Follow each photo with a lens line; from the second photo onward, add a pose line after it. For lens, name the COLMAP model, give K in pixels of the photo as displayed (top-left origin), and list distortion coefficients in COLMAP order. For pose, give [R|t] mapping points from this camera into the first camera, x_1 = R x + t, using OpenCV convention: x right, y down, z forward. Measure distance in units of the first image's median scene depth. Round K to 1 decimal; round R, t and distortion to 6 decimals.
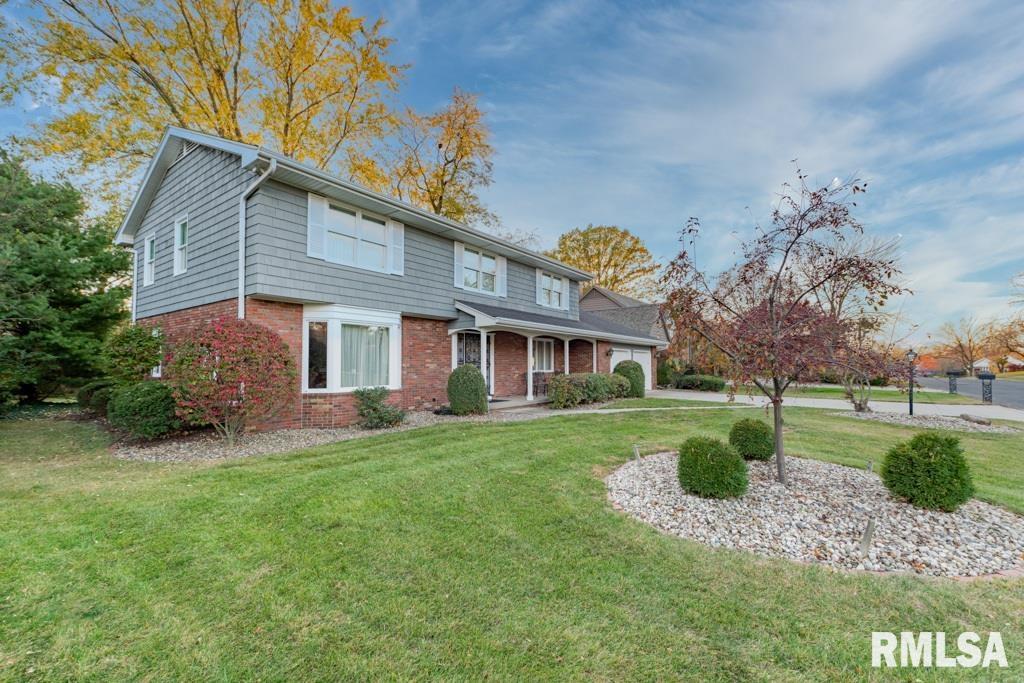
lens RADIAL K [[405.6, 0, 512.0], [0, 405.6, 341.5], [0, 0, 1]] dist [0.000209, 0.000126]
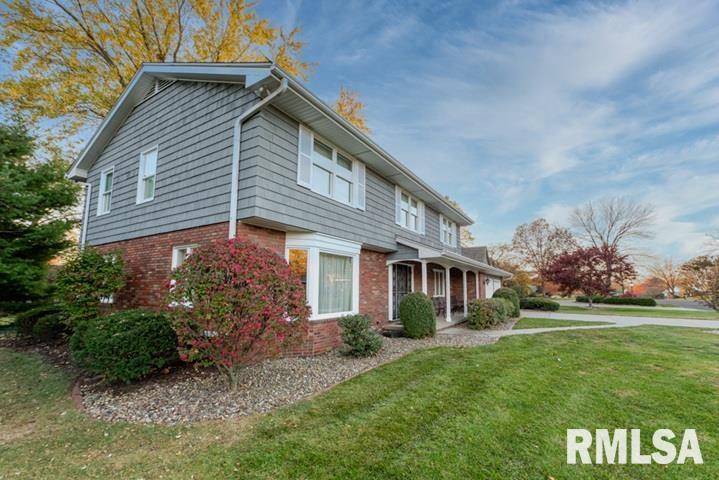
lens RADIAL K [[287.8, 0, 393.5], [0, 287.8, 253.0], [0, 0, 1]] dist [0.000190, -0.000368]
pose [[0.993617, 0.017343, 0.111462, -0.267995], [-0.009569, 0.997508, -0.069907, 0.006883], [-0.112396, 0.068394, 0.991307, 0.213087]]
